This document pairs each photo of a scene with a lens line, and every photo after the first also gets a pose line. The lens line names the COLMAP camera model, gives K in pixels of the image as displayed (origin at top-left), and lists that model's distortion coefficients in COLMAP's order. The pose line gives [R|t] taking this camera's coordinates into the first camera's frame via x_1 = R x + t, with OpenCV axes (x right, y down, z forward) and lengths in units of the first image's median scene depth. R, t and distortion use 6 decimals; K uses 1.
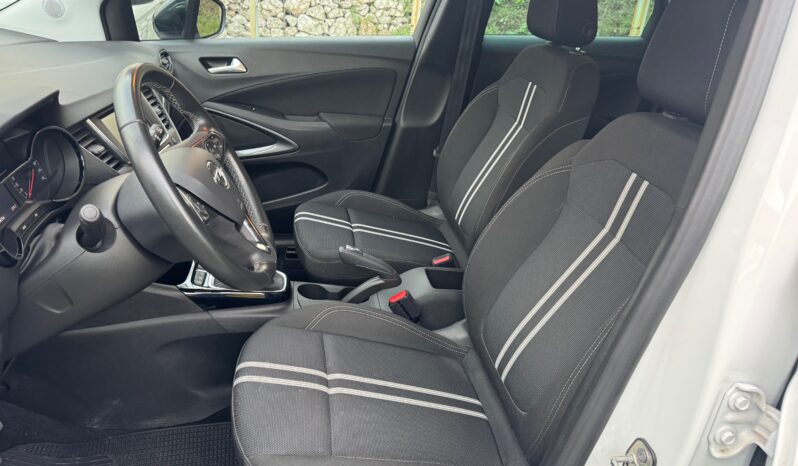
lens RADIAL K [[567.1, 0, 392.7], [0, 567.1, 229.3], [0, 0, 1]] dist [0.048695, -0.060212]
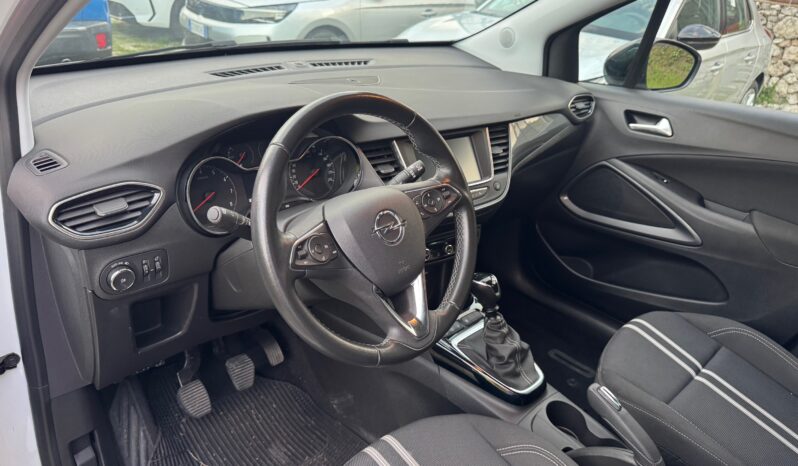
lens RADIAL K [[567.1, 0, 403.8], [0, 567.1, 232.2], [0, 0, 1]] dist [0.048695, -0.060212]
pose [[0.578477, 0.345015, -0.739141, 0.170176], [-0.390691, 0.912636, 0.120230, -0.097756], [0.716048, 0.219226, 0.662733, 0.209604]]
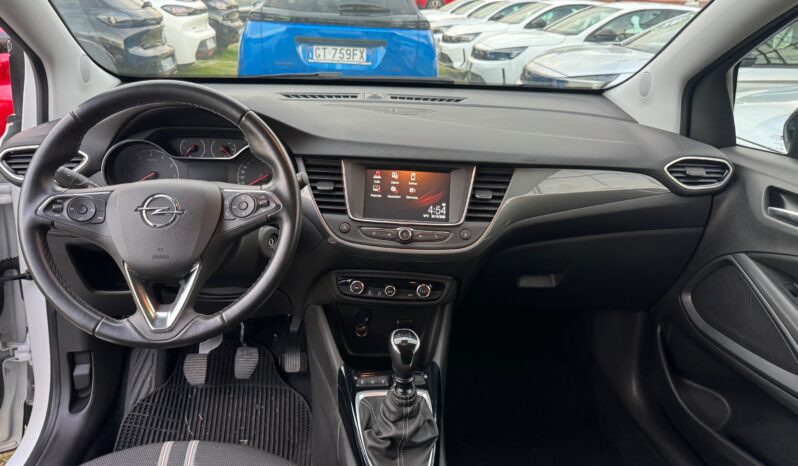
lens RADIAL K [[567.1, 0, 405.8], [0, 567.1, 238.9], [0, 0, 1]] dist [0.048695, -0.060212]
pose [[-0.039366, 0.316006, -0.947940, 0.253605], [-0.474611, 0.828919, 0.296039, -0.241181], [0.879315, 0.461556, 0.117349, 0.595074]]
